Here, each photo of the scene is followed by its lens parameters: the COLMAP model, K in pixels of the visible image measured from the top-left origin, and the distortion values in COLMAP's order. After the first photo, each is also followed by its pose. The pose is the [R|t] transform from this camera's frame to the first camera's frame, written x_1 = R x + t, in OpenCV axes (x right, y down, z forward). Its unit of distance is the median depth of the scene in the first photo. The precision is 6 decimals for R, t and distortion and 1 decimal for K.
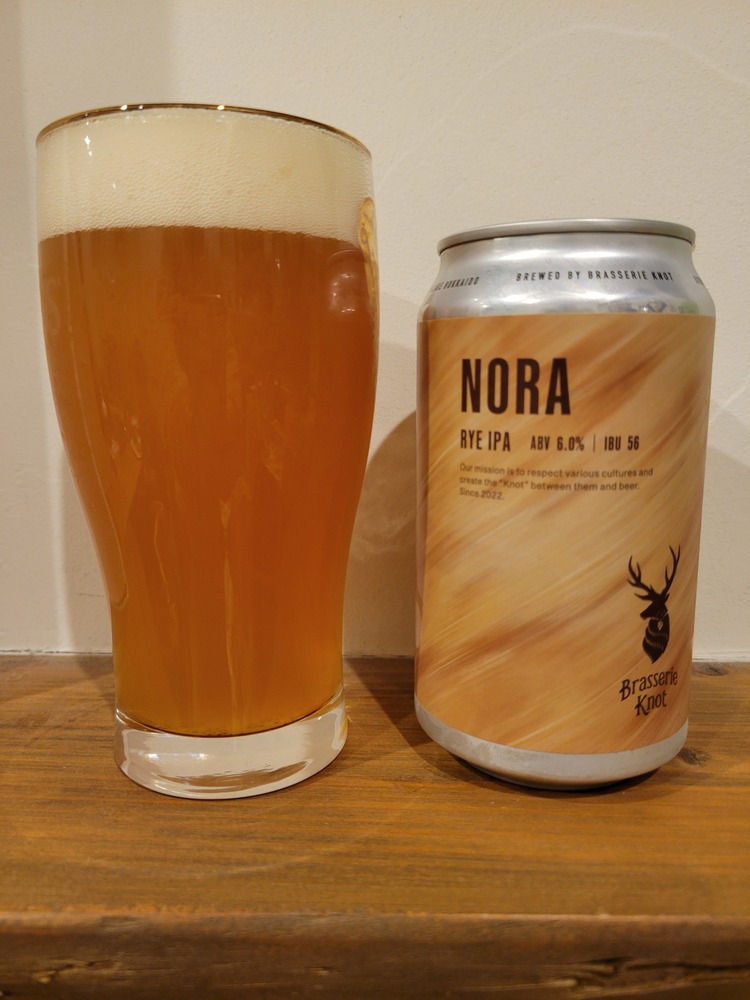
lens RADIAL K [[768.0, 0, 371.2], [0, 768.0, 494.7], [0, 0, 1]] dist [0.039221, -0.059336]
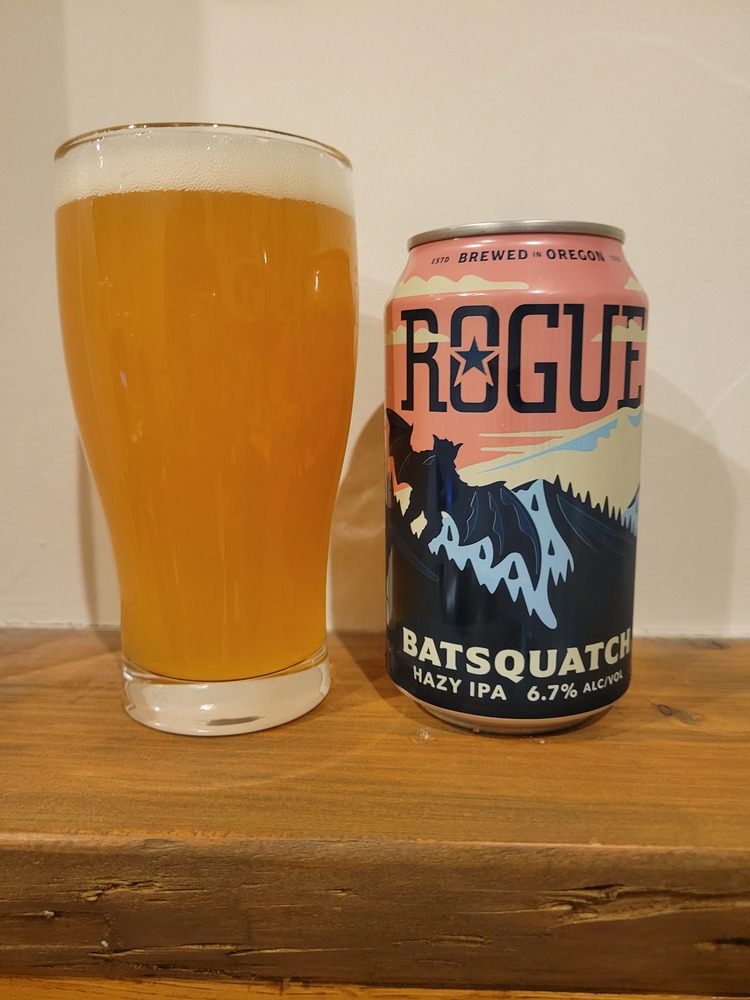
lens RADIAL K [[768.6, 0, 368.5], [0, 768.6, 497.9], [0, 0, 1]] dist [0.026587, -0.045102]
pose [[0.999399, 0.000732, -0.034643, 0.013945], [-0.000786, 0.999998, -0.001552, 0.049450], [0.034641, 0.001578, 0.999399, -0.101651]]
